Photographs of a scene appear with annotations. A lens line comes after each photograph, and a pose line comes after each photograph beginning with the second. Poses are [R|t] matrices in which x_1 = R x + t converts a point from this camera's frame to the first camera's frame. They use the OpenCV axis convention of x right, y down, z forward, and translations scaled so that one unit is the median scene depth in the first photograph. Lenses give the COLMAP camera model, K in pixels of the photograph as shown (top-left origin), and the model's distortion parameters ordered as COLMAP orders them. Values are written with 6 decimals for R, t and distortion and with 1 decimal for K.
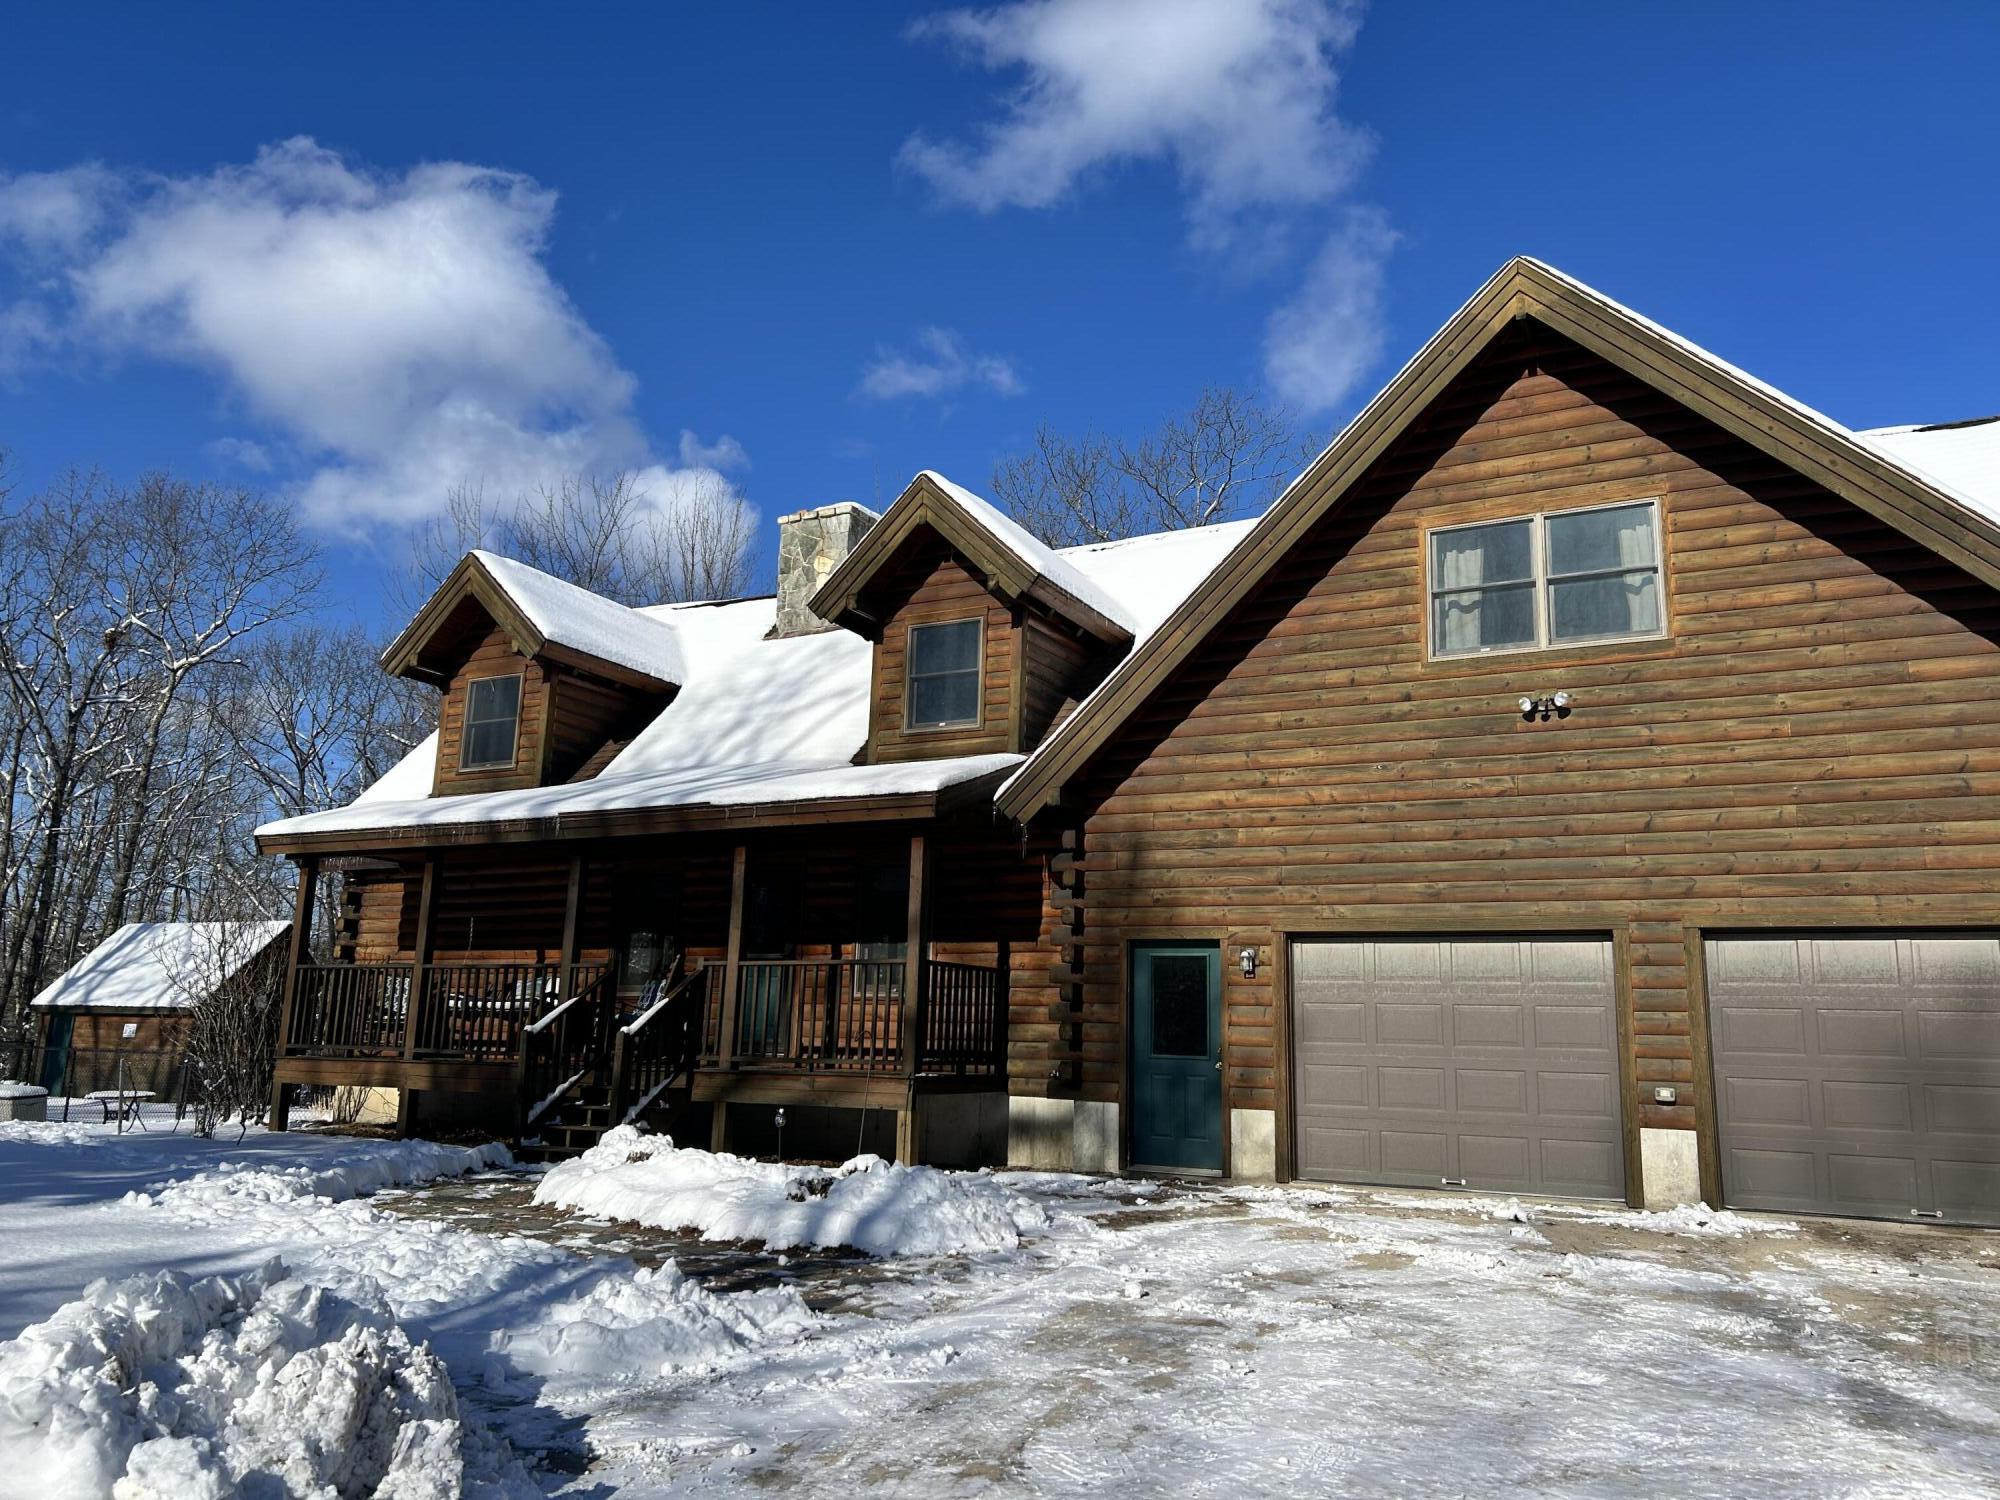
lens RADIAL K [[1482.2, 0, 999.8], [0, 1482.2, 759.6], [0, 0, 1]] dist [0.028004, -0.000943]
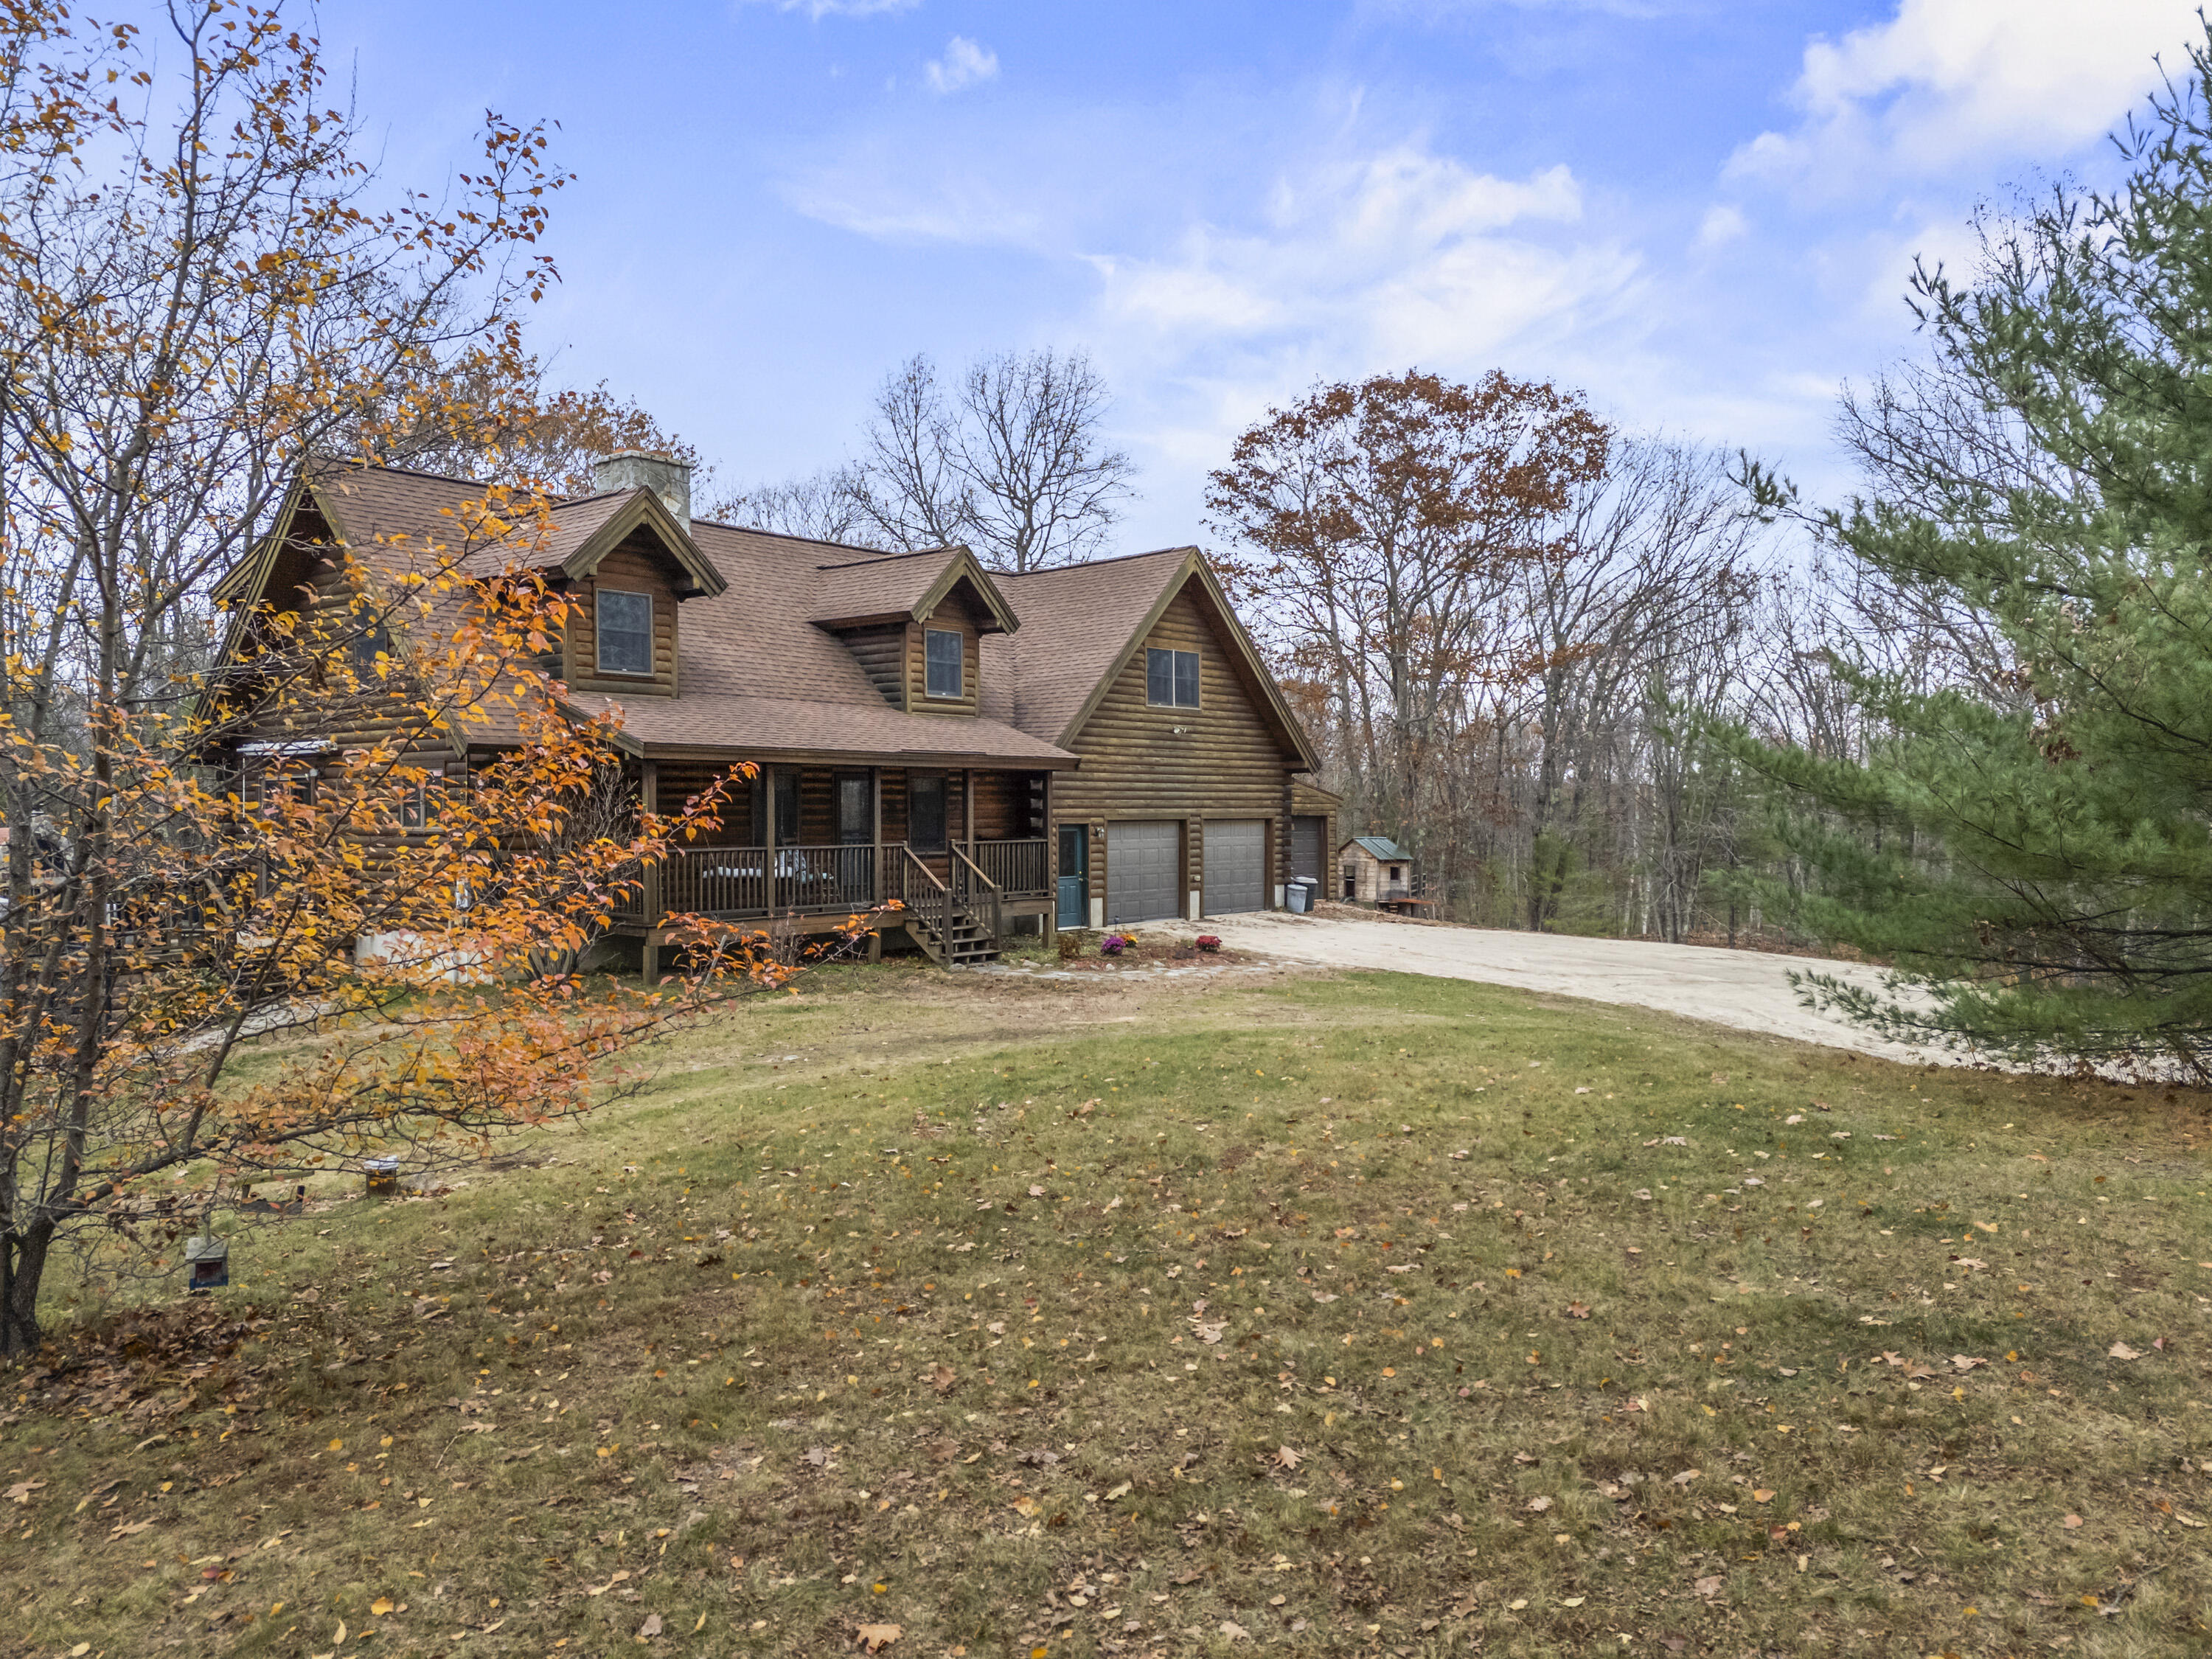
lens RADIAL K [[1596.0, 0, 1105.8], [0, 1596.0, 814.1], [0, 0, 1]] dist [0.085697, -0.093072]
pose [[0.200579, -0.032547, 0.979137, -2.181970], [-0.182657, 0.980680, 0.070016, -0.061326], [-0.962499, -0.192890, 0.190759, 0.545499]]
